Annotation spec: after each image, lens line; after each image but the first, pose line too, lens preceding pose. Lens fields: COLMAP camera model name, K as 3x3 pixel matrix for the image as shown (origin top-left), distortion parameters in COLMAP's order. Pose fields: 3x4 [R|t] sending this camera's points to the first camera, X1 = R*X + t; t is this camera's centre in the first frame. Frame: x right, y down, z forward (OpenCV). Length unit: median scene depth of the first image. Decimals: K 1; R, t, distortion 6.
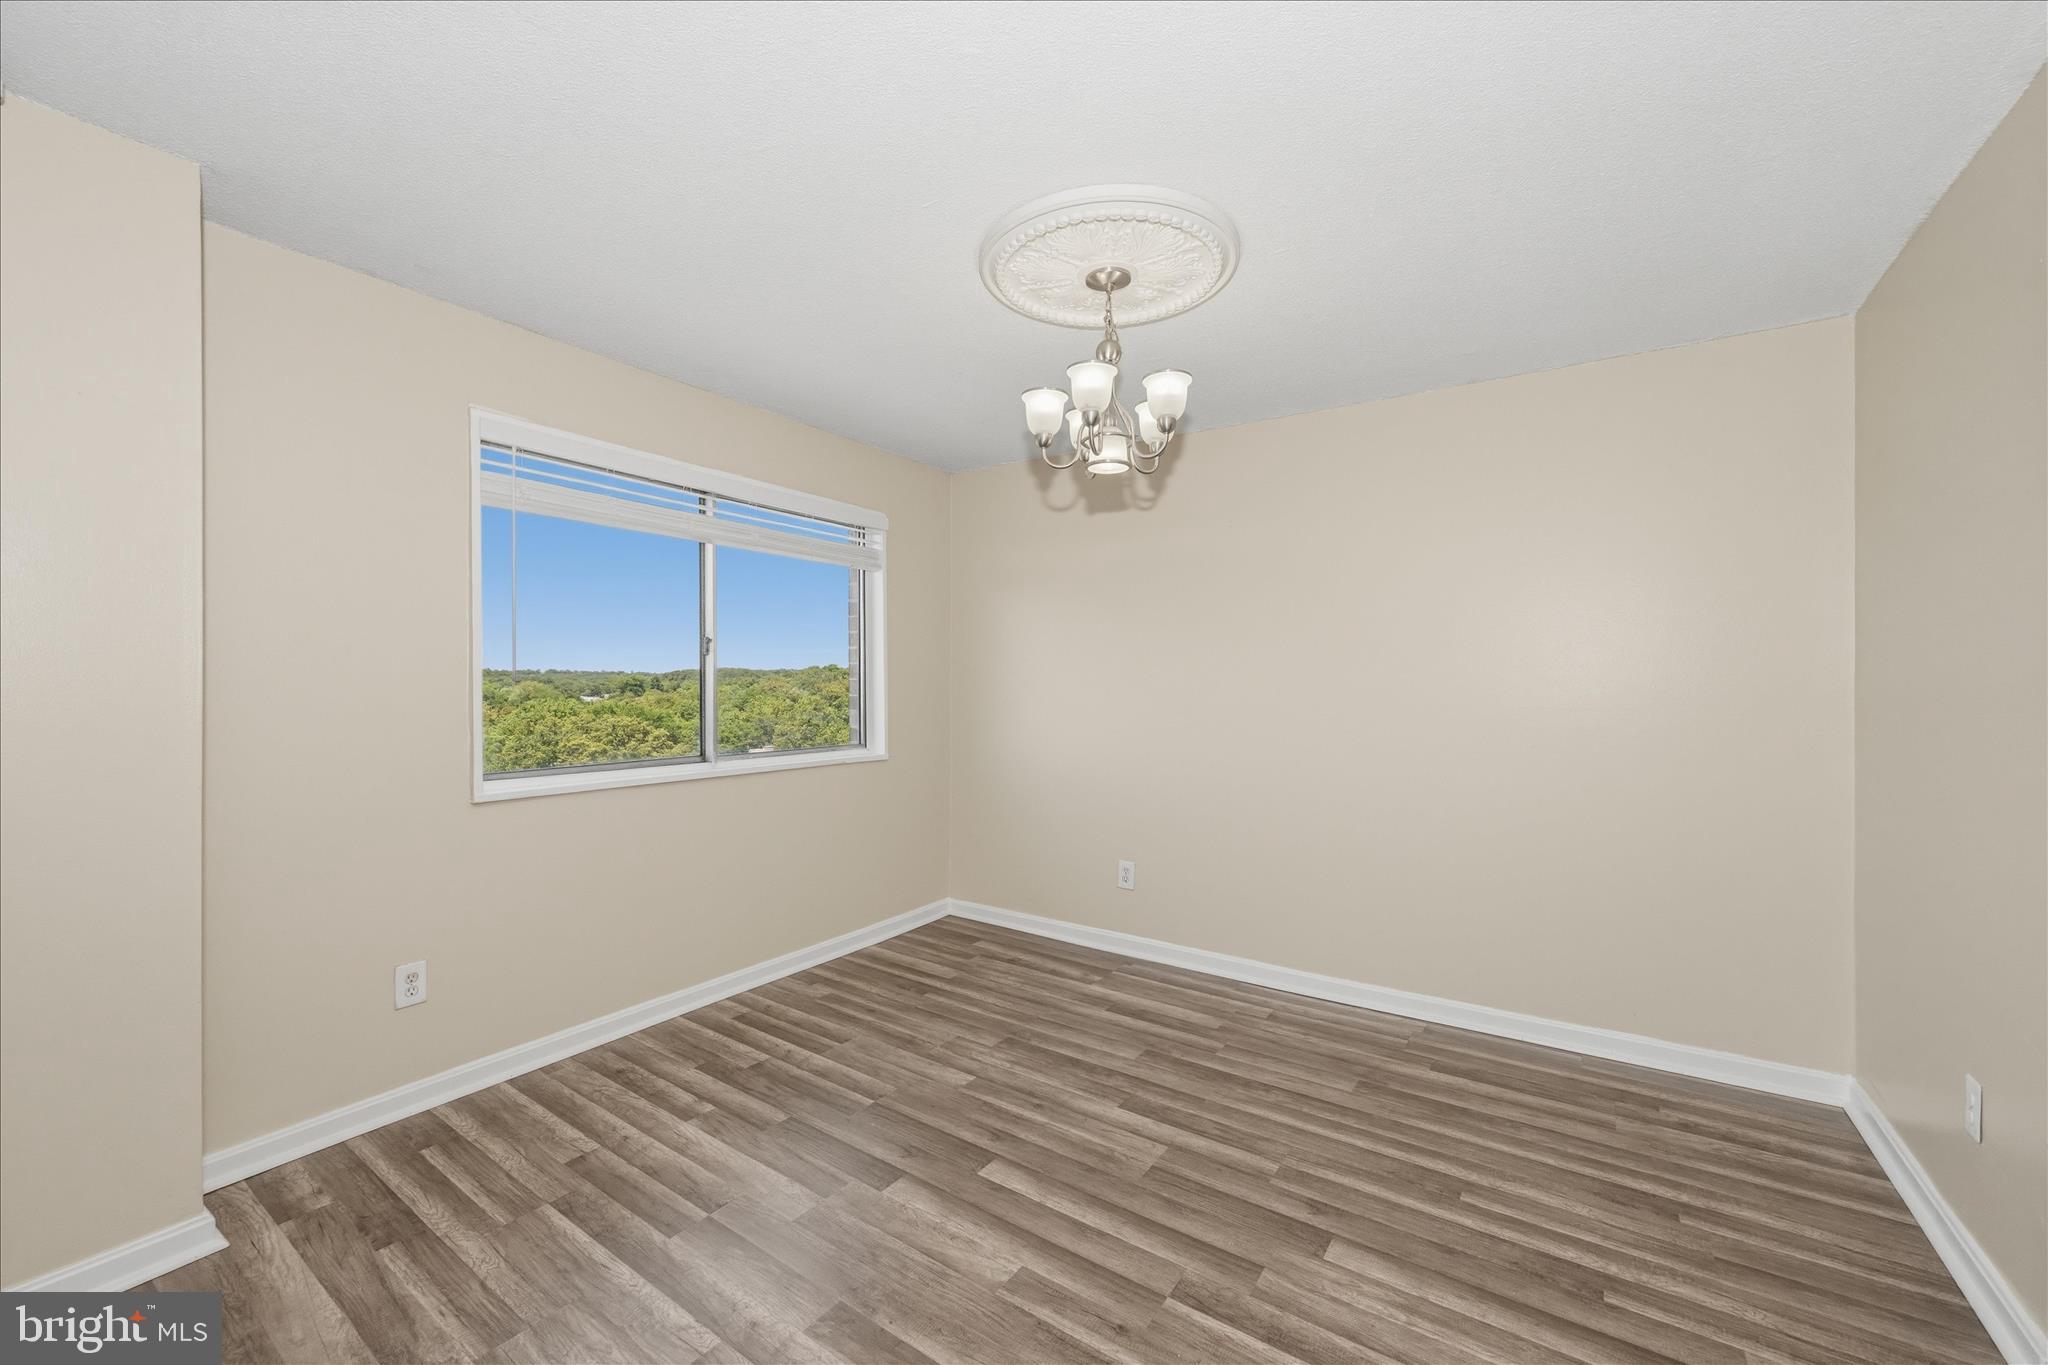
lens RADIAL K [[809.4, 0, 1023.2], [0, 809.4, 684.4], [0, 0, 1]] dist [0.000230, -0.000615]
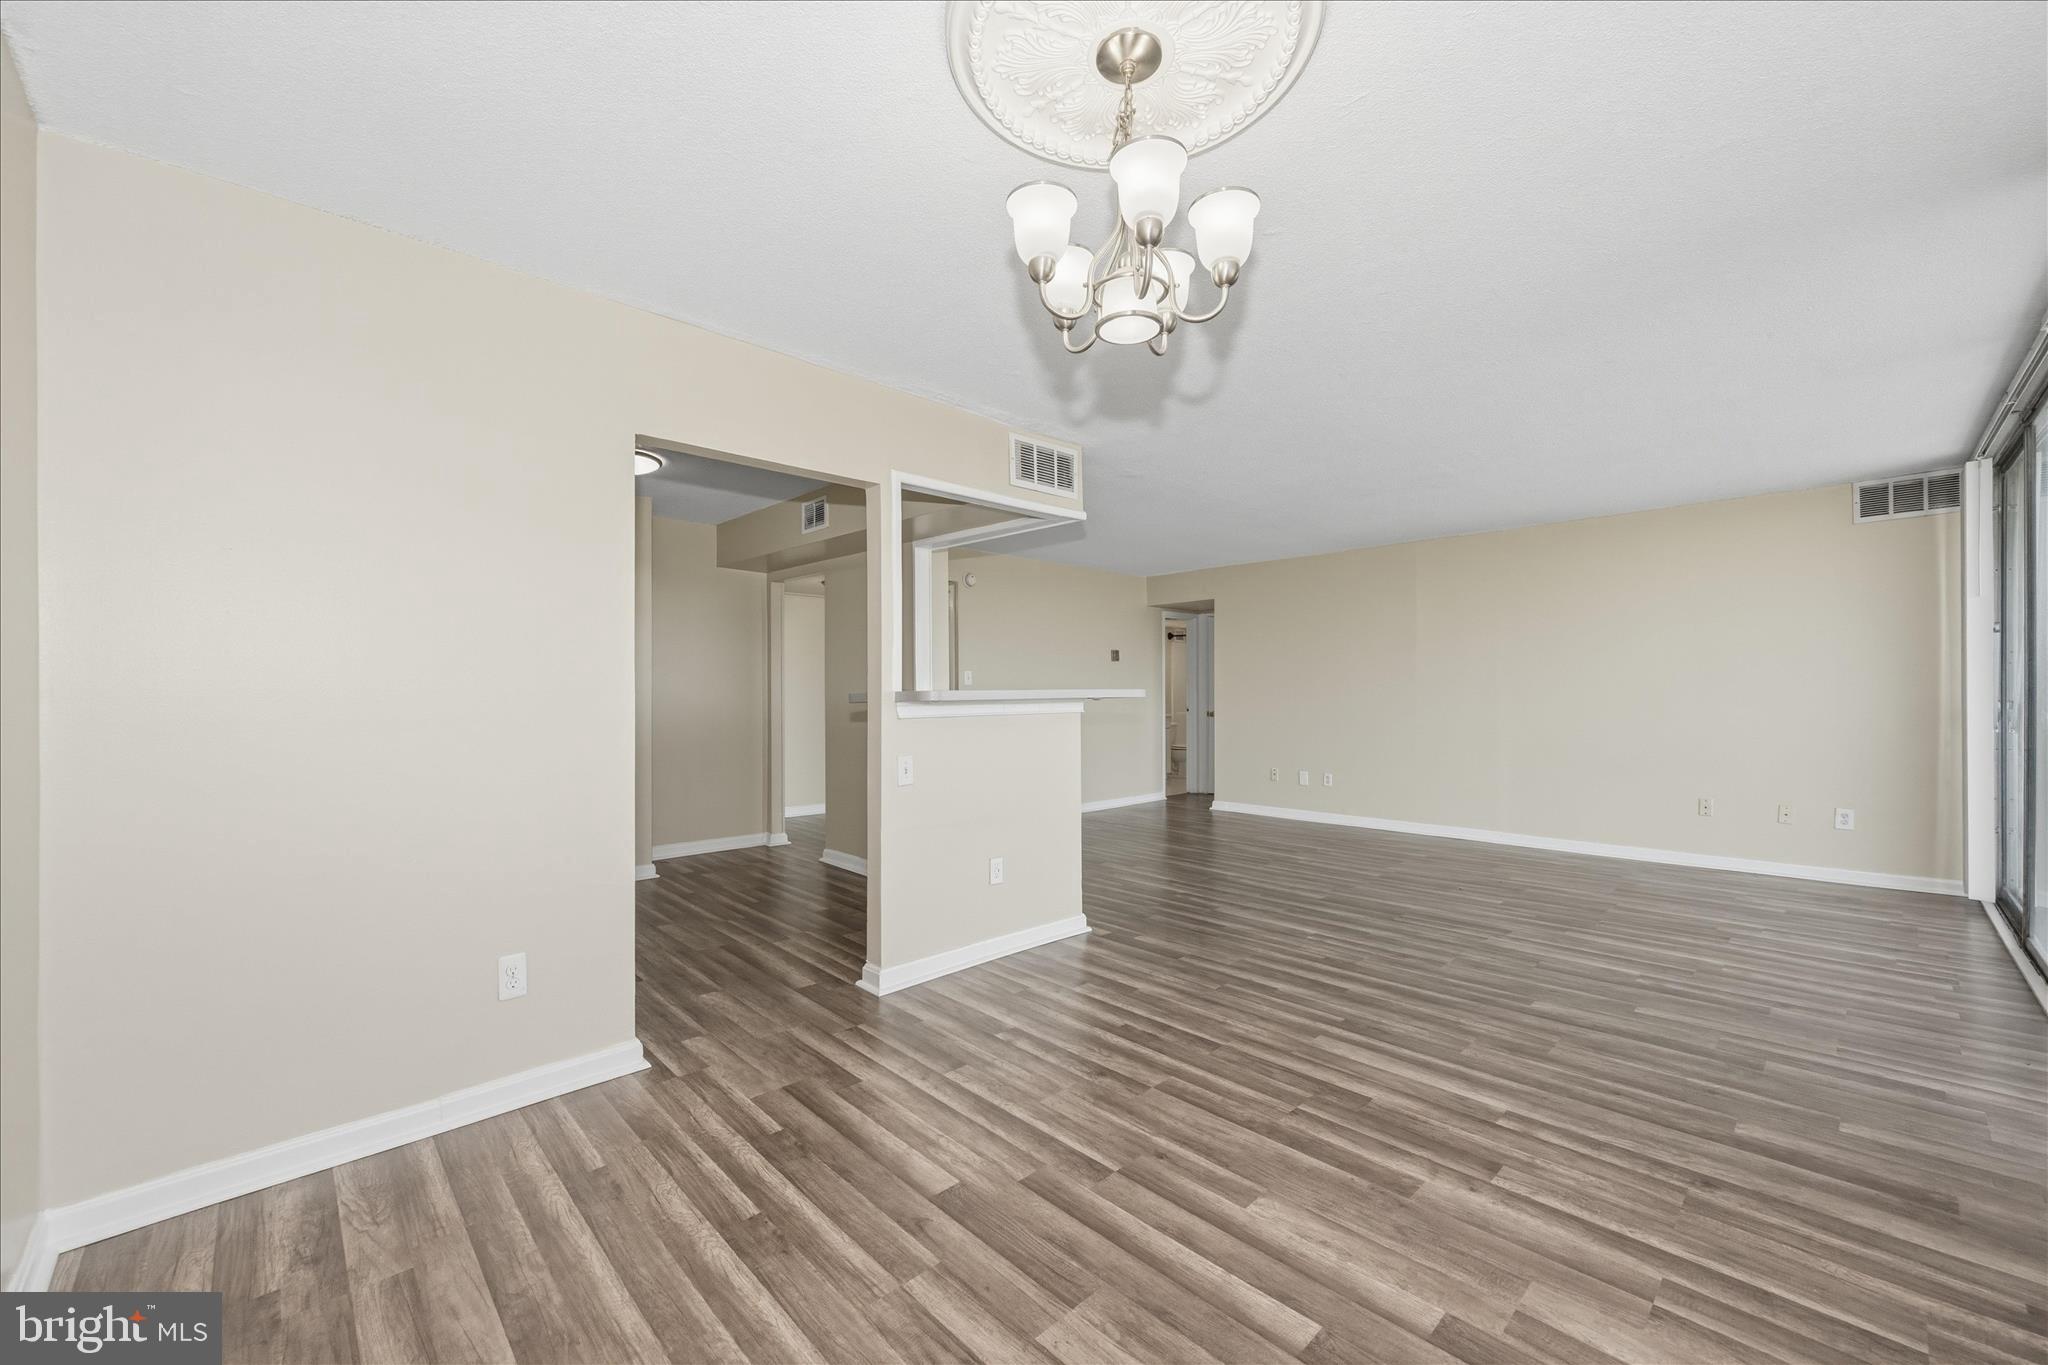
lens RADIAL K [[805.2, 0, 1025.3], [0, 805.2, 682.1], [0, 0, 1]] dist [-0.000638, -0.000184]
pose [[-0.979480, 0.004208, 0.201499, 0.048268], [0.002530, 0.999960, -0.008587, 0.035273], [-0.201527, -0.007901, -0.979451, 1.557537]]
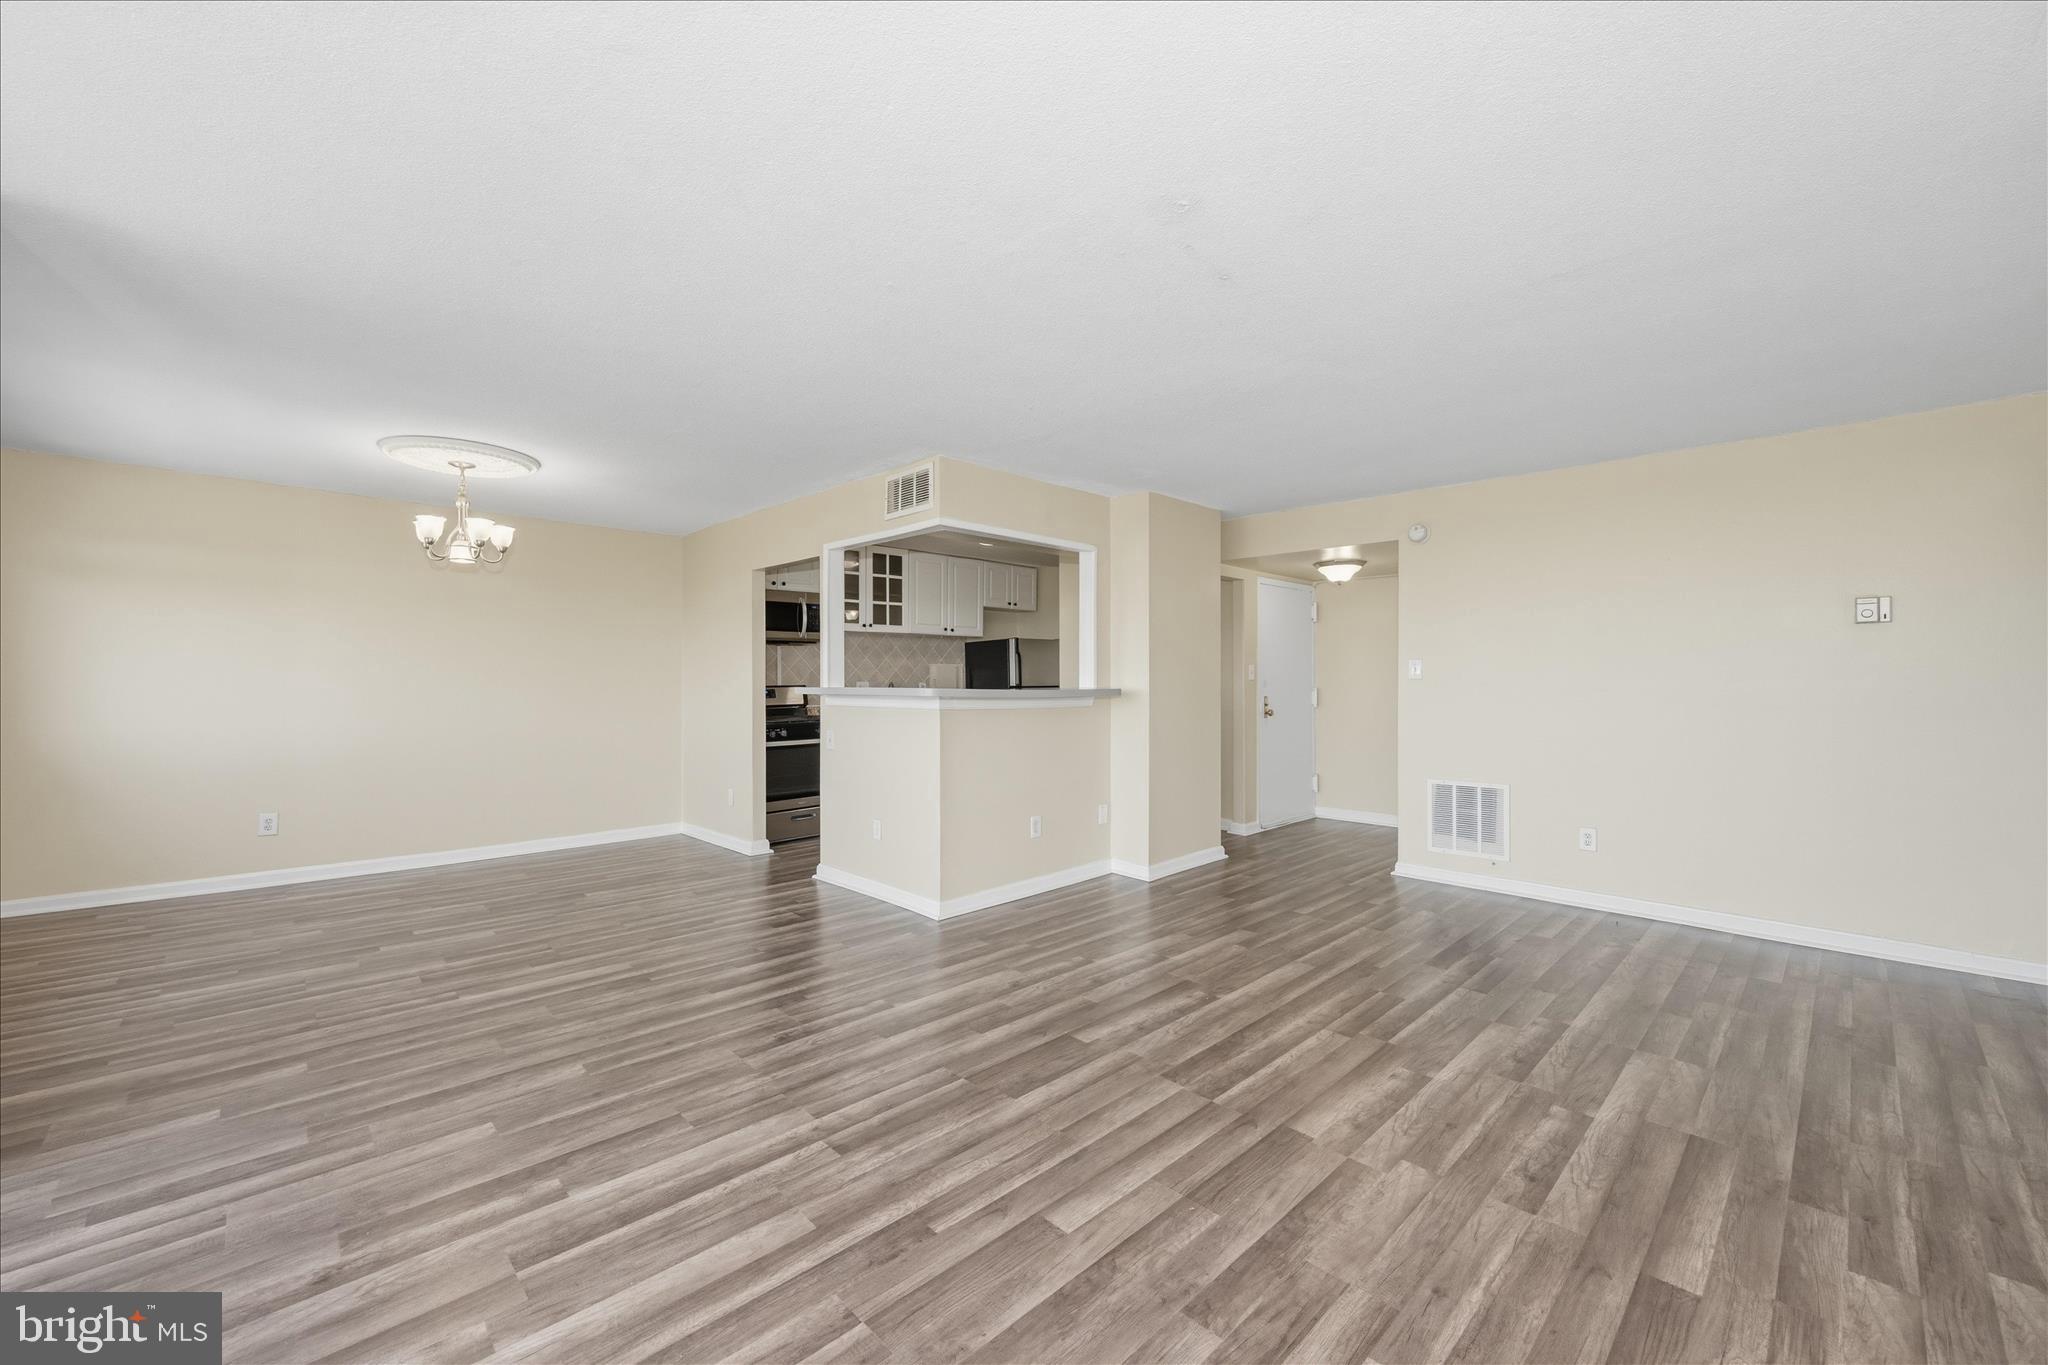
lens RADIAL K [[805.2, 0, 1025.3], [0, 805.2, 682.1], [0, 0, 1]] dist [-0.000638, -0.000184]
pose [[0.189544, -0.002620, 0.981869, -1.426113], [0.002607, 0.999994, 0.002166, 0.021286], [-0.981869, 0.002149, 0.189549, -0.649291]]
